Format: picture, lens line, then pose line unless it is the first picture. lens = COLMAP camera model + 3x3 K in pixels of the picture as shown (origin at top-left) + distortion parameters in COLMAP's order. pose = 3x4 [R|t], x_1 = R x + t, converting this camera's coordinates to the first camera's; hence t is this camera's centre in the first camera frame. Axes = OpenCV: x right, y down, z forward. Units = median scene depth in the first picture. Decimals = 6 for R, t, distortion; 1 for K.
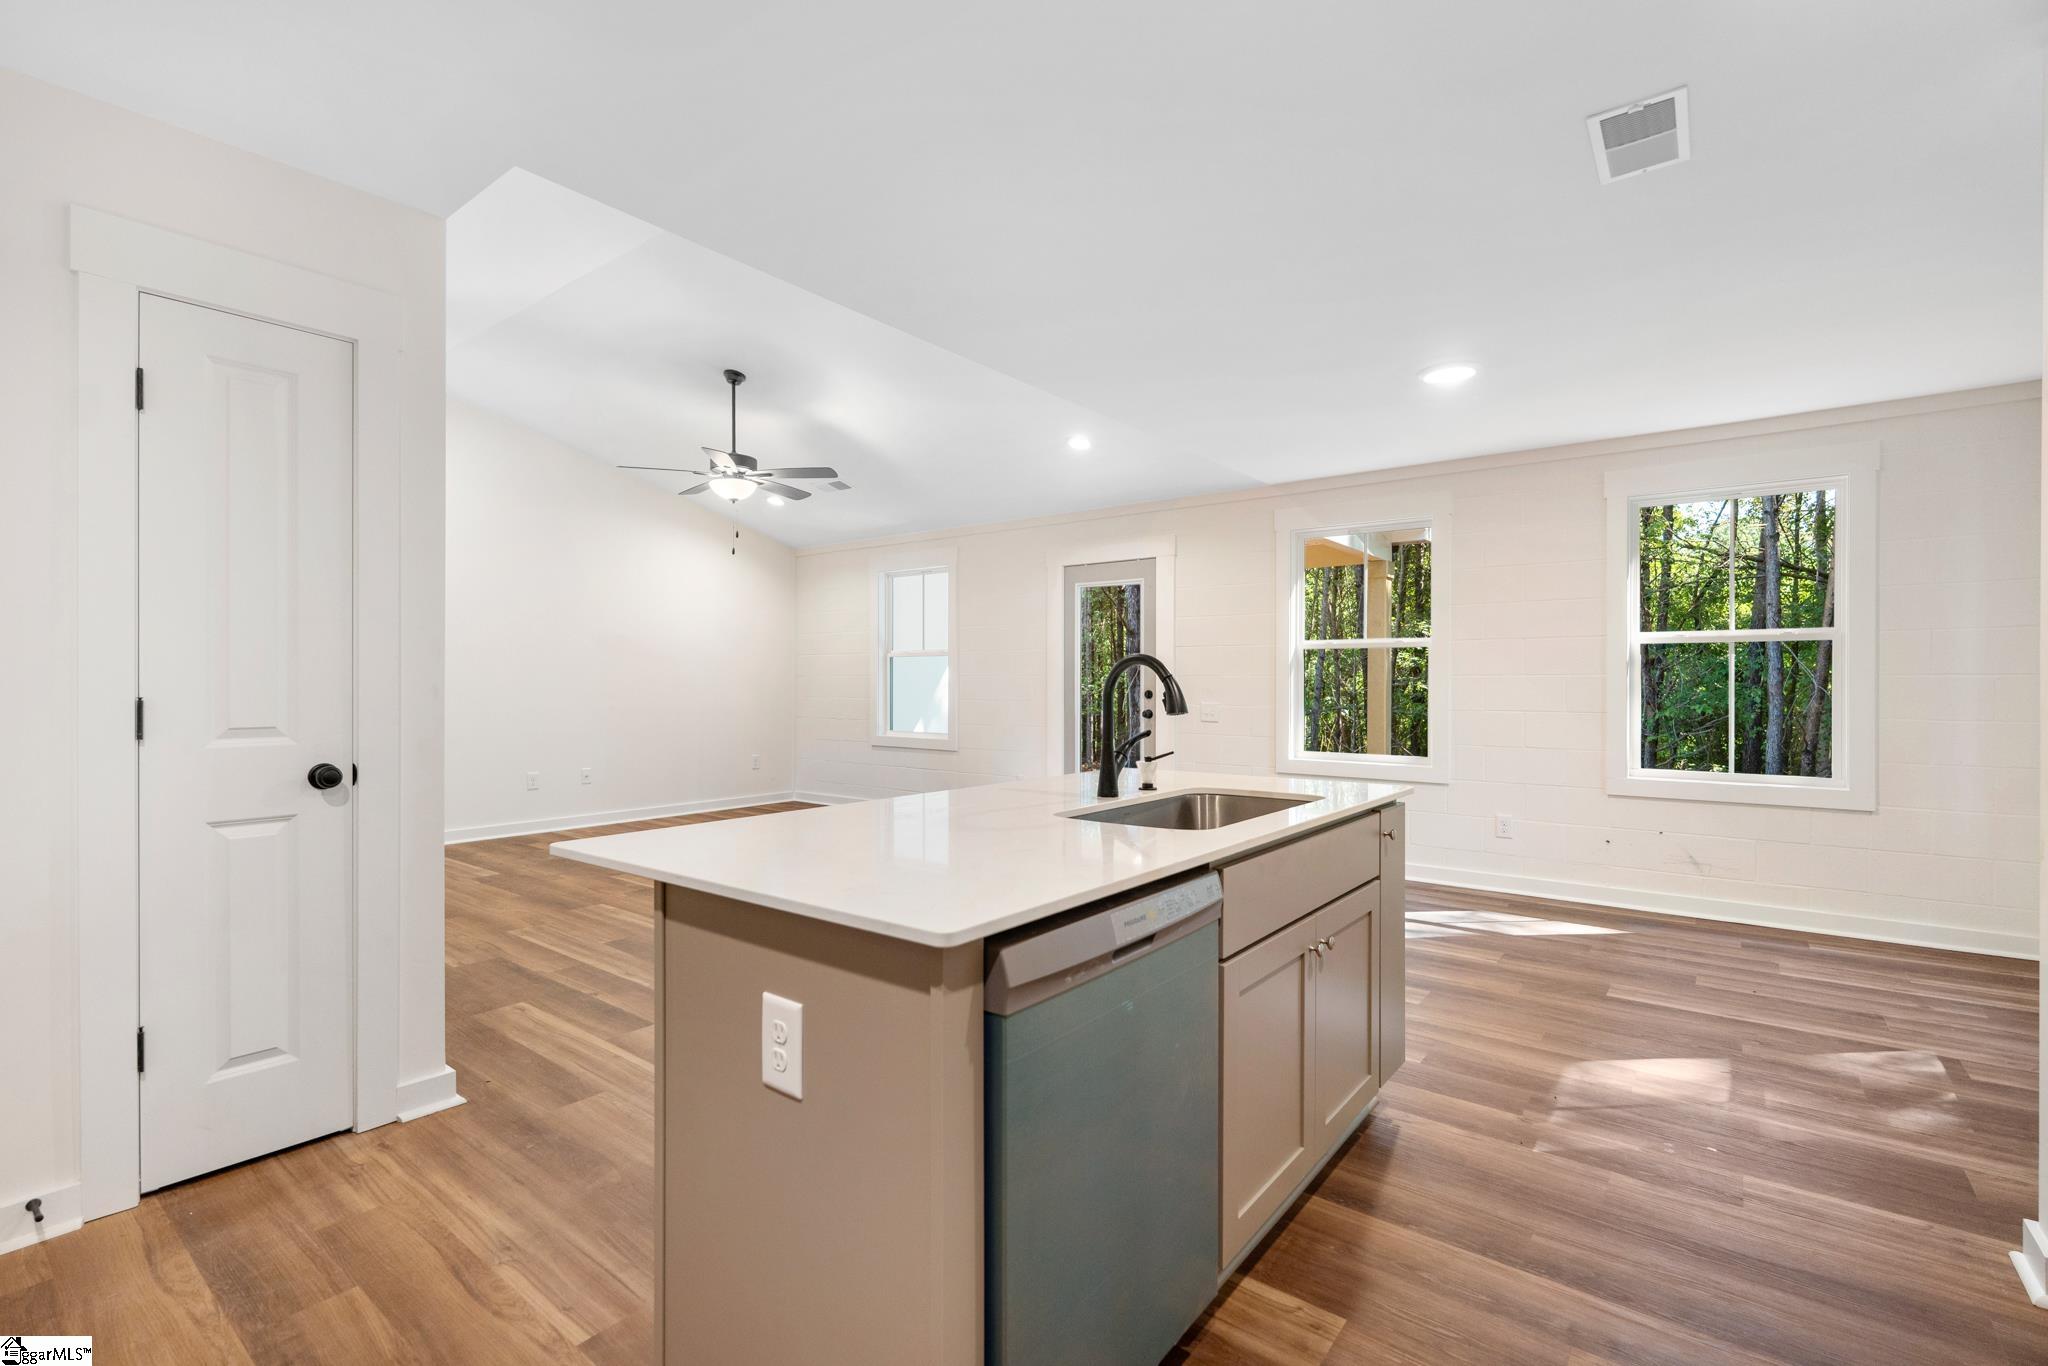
lens RADIAL K [[914.3, 0, 1024.0], [0, 914.3, 683.0], [0, 0, 1]] dist [-0.002963, -0.000096]
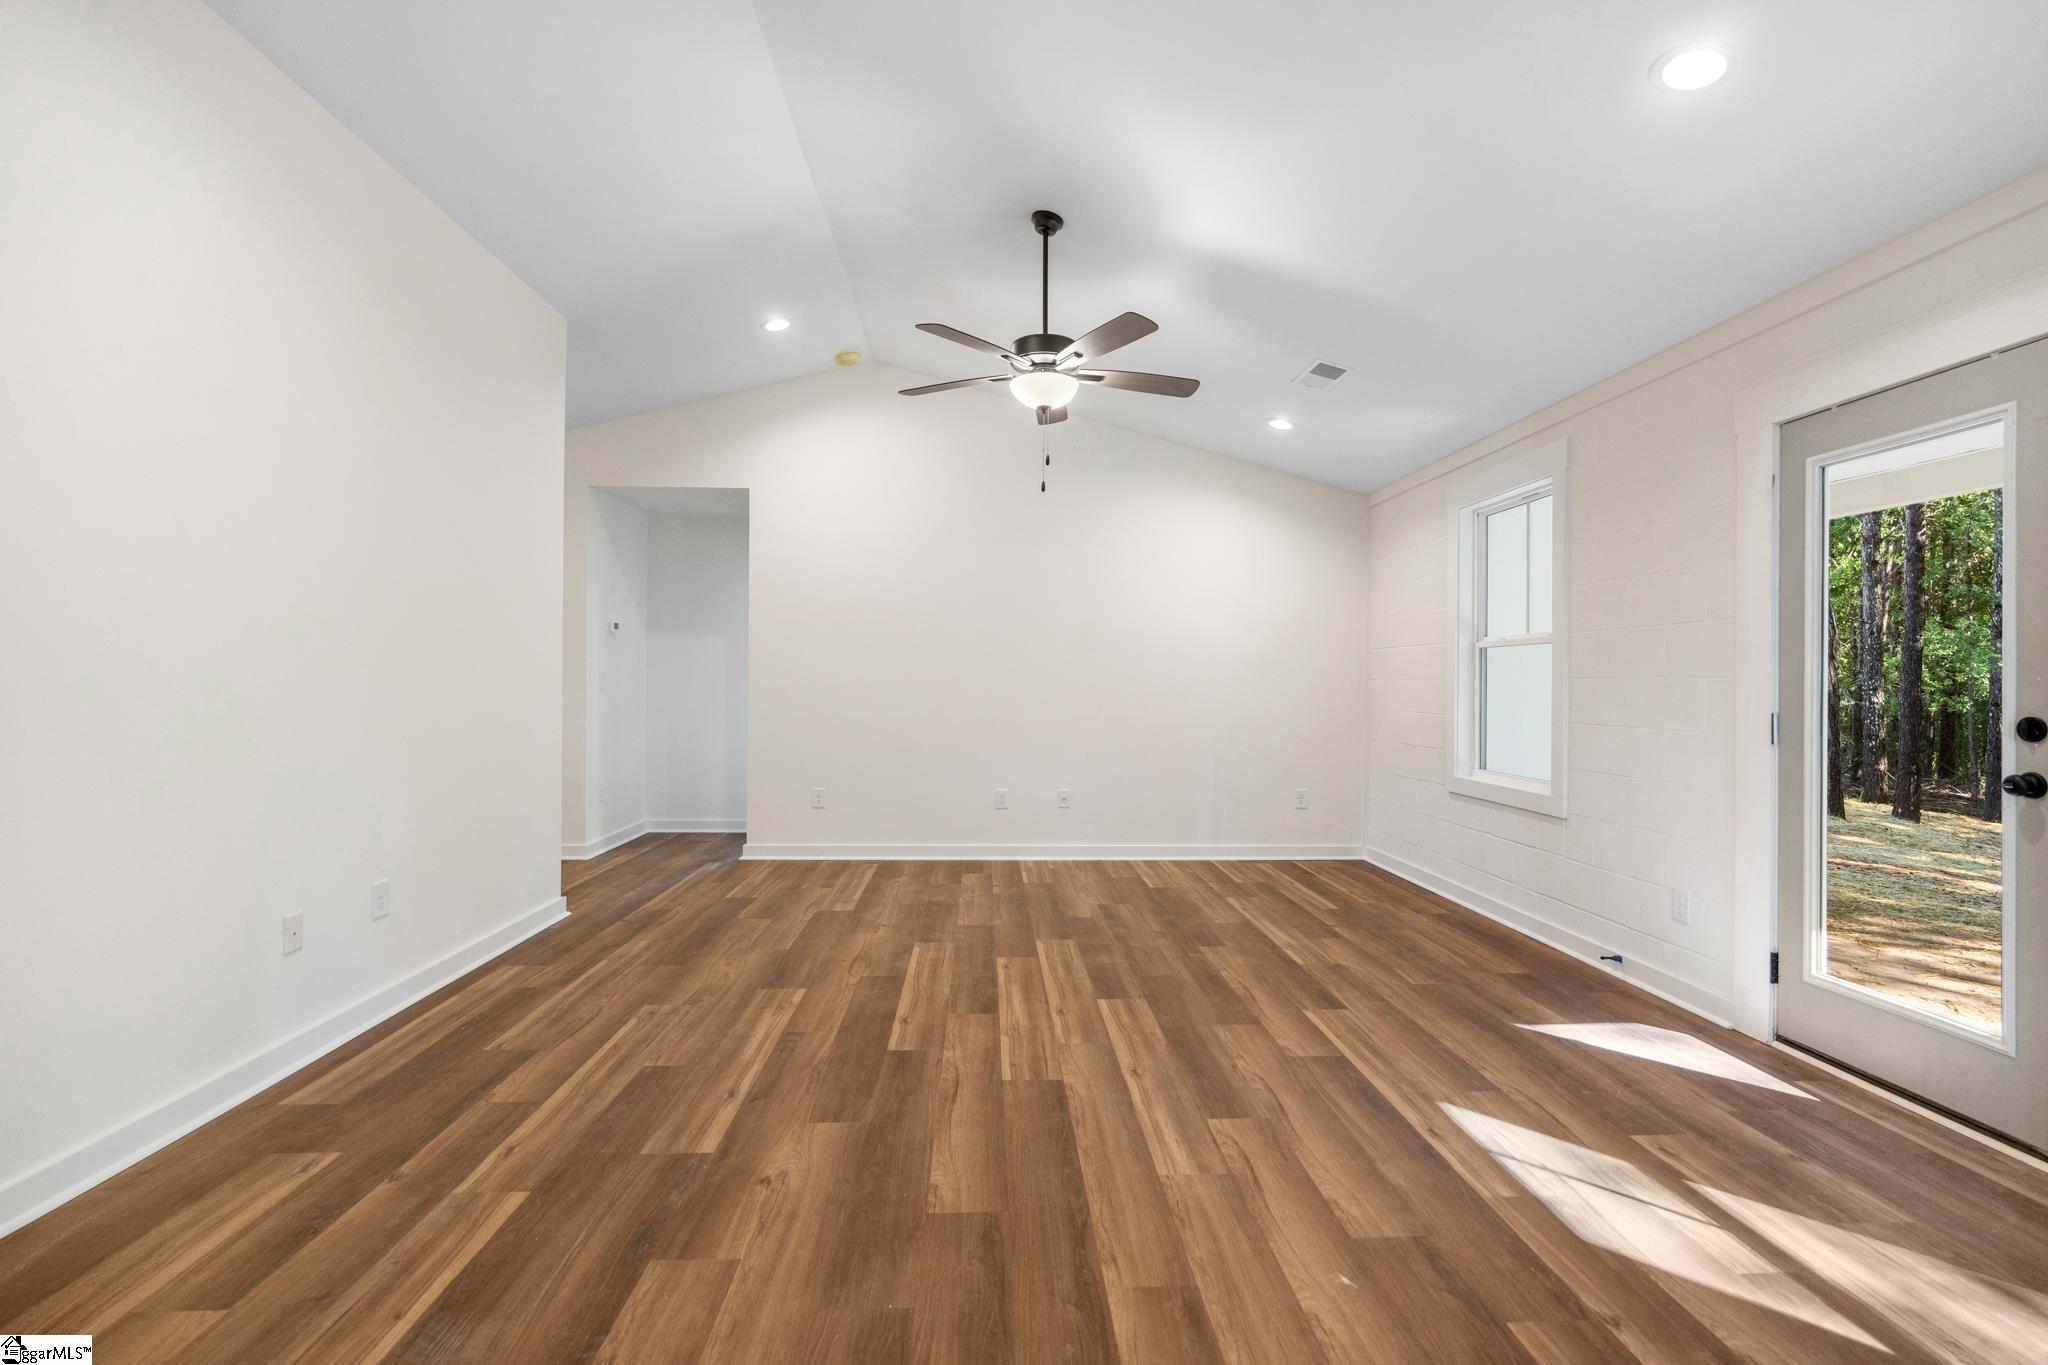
lens RADIAL K [[919.1, 0, 1026.6], [0, 919.1, 681.3], [0, 0, 1]] dist [-0.005645, -0.000054]
pose [[0.651041, 0.002351, -0.759039, 0.250578], [-0.009311, 0.999945, -0.004888, -0.001329], [0.758986, 0.010250, 0.651027, 0.795739]]
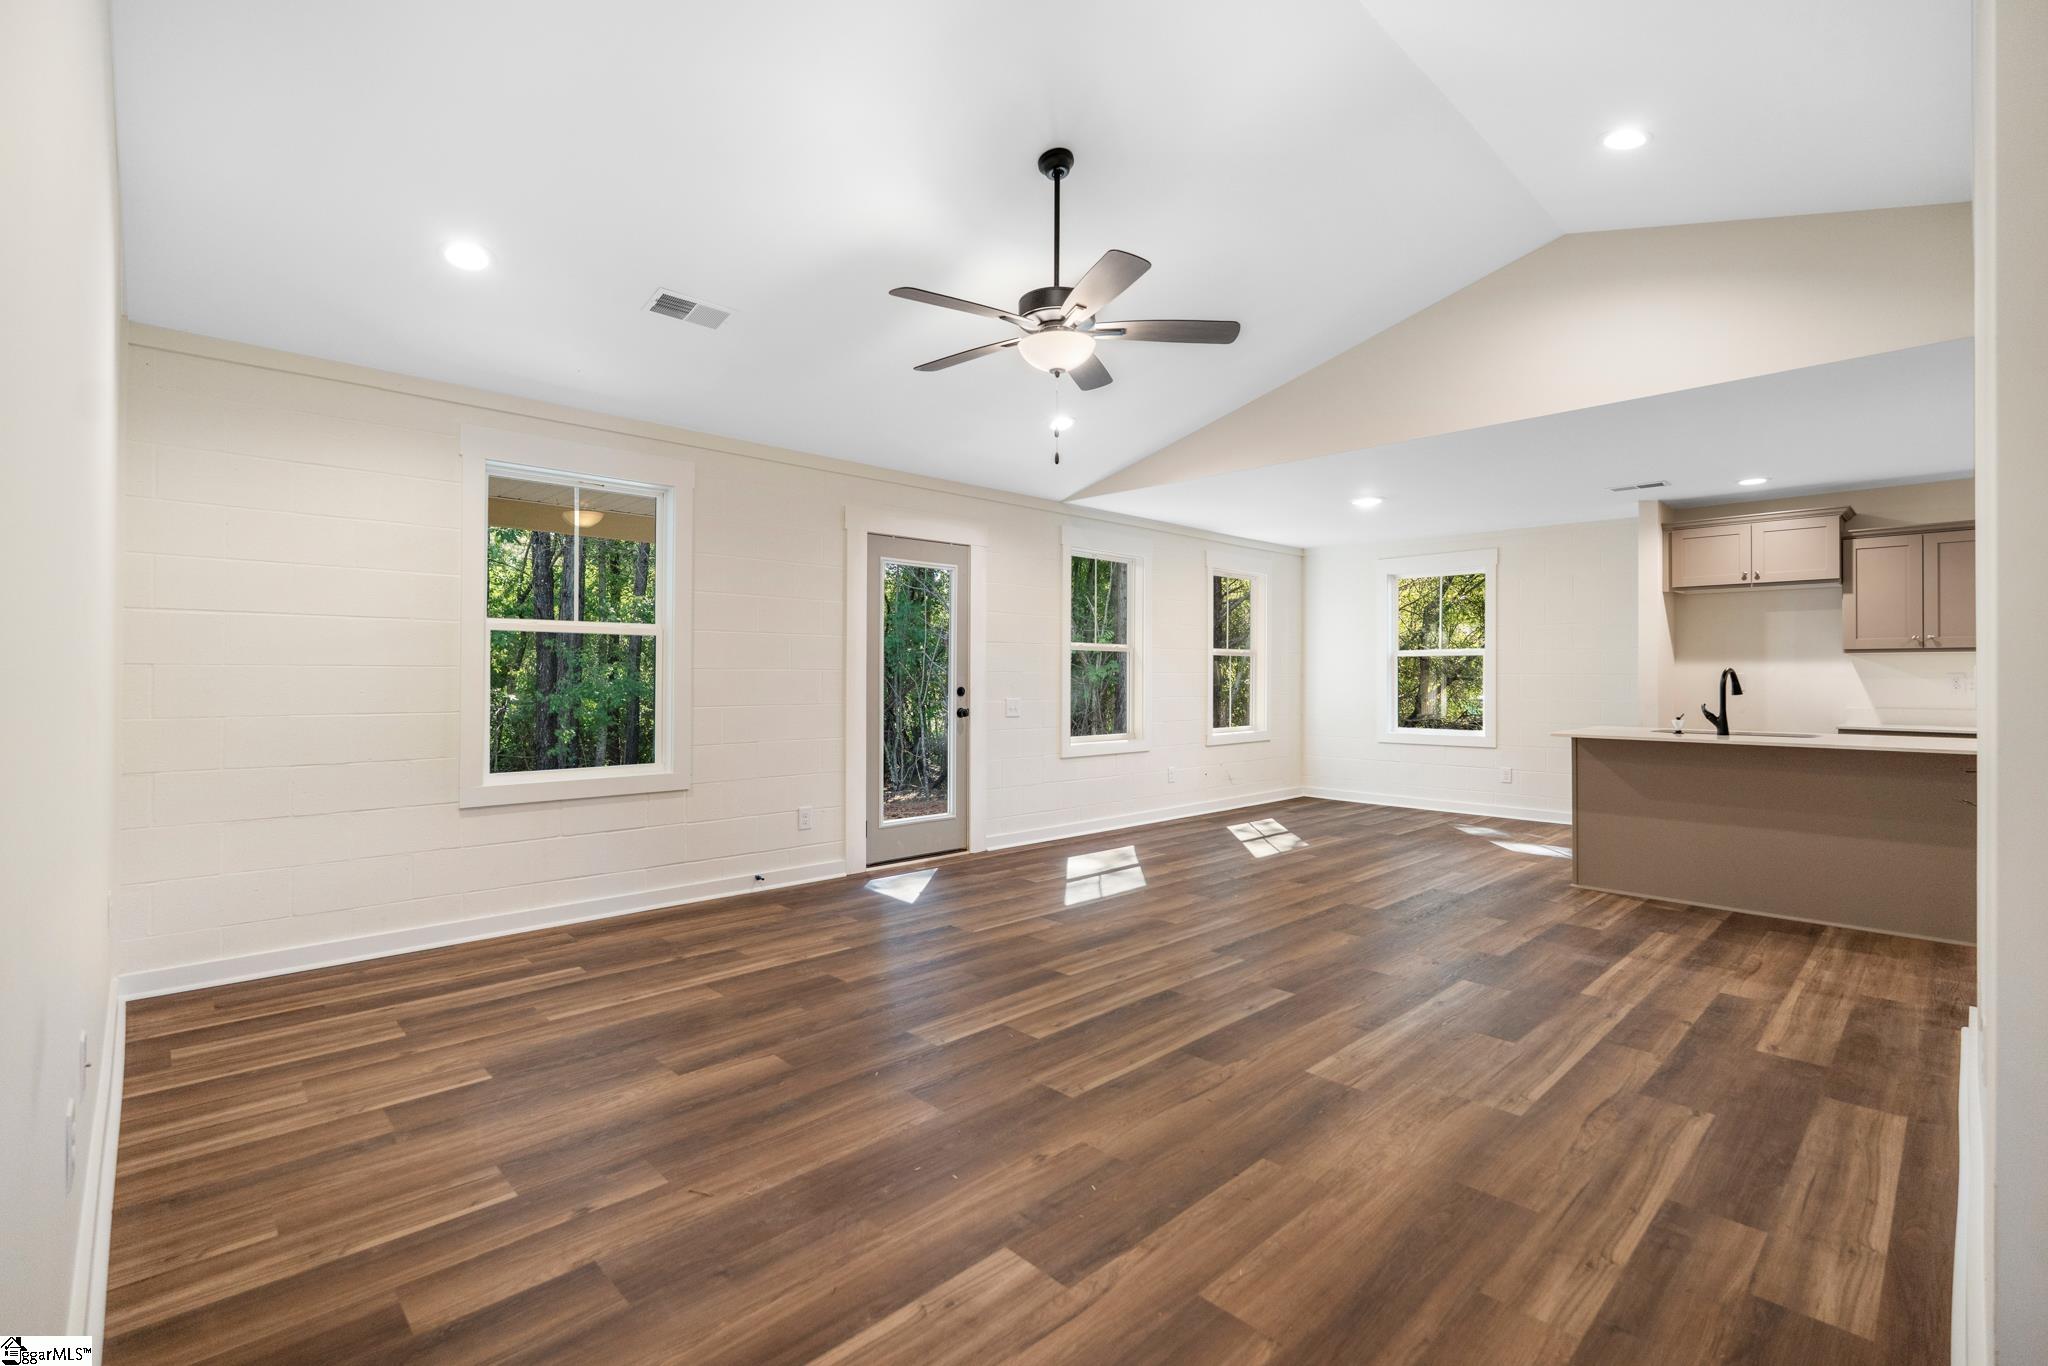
lens RADIAL K [[912.3, 0, 1032.1], [0, 912.3, 660.6], [0, 0, 1]] dist [-0.002153, -0.000048]
pose [[0.139698, 0.015704, 0.990070, -1.280032], [-0.000843, 0.999876, -0.015741, -0.007278], [-0.990194, 0.001365, 0.139694, 1.322925]]
